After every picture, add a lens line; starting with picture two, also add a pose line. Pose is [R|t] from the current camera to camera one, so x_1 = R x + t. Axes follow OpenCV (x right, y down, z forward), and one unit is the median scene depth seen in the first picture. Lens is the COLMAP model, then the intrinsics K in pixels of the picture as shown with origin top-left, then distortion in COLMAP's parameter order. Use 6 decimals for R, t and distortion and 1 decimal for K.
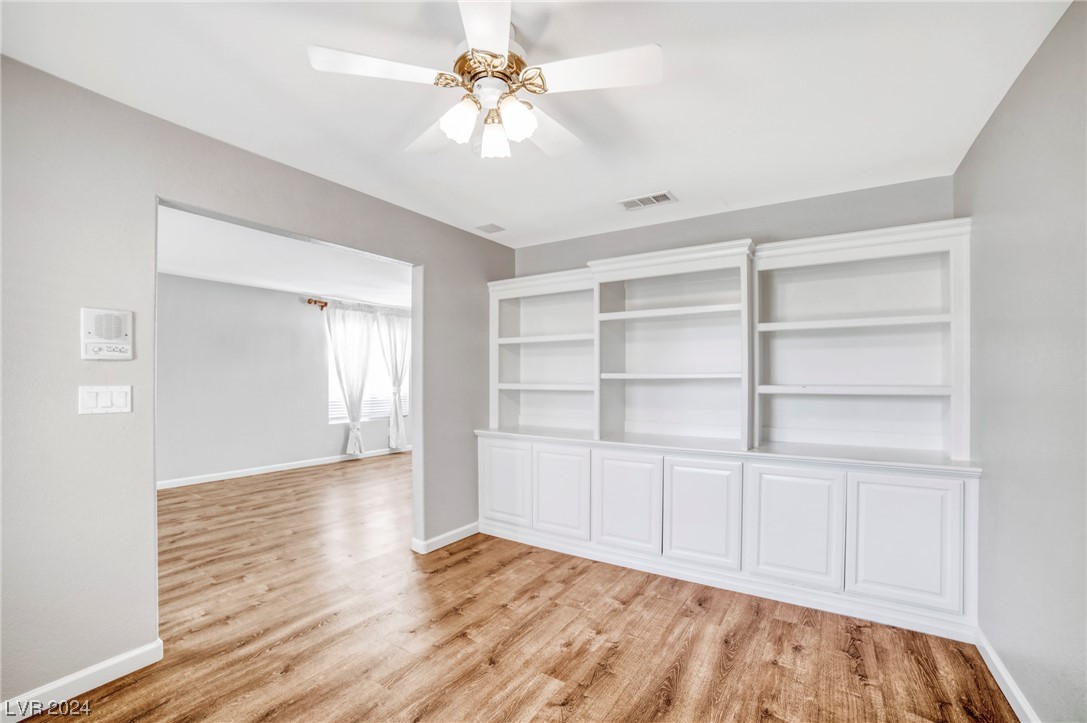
lens RADIAL K [[451.9, 0, 543.6], [0, 451.9, 374.8], [0, 0, 1]] dist [-0.106383, 0.035132]
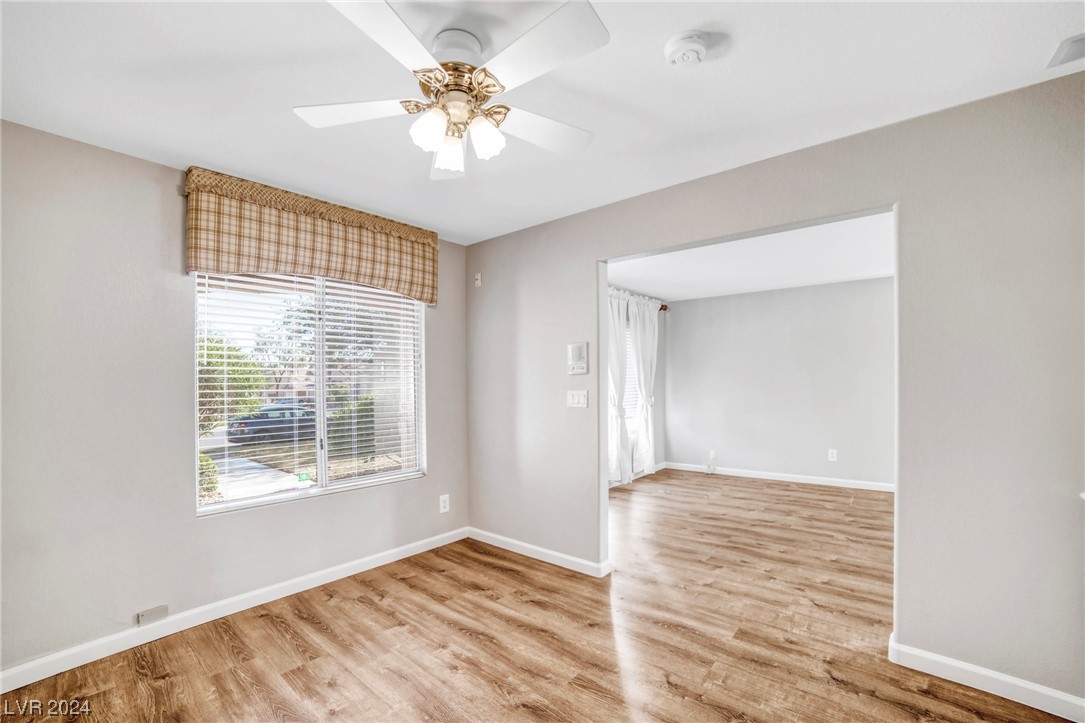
lens RADIAL K [[449.9, 0, 542.8], [0, 449.9, 395.3], [0, 0, 1]] dist [-0.026171, 0.000277]
pose [[-0.109734, 0.023640, -0.993680, 0.389780], [0.029274, 0.999360, 0.020543, 0.003121], [0.993530, -0.026835, -0.110356, 0.592430]]
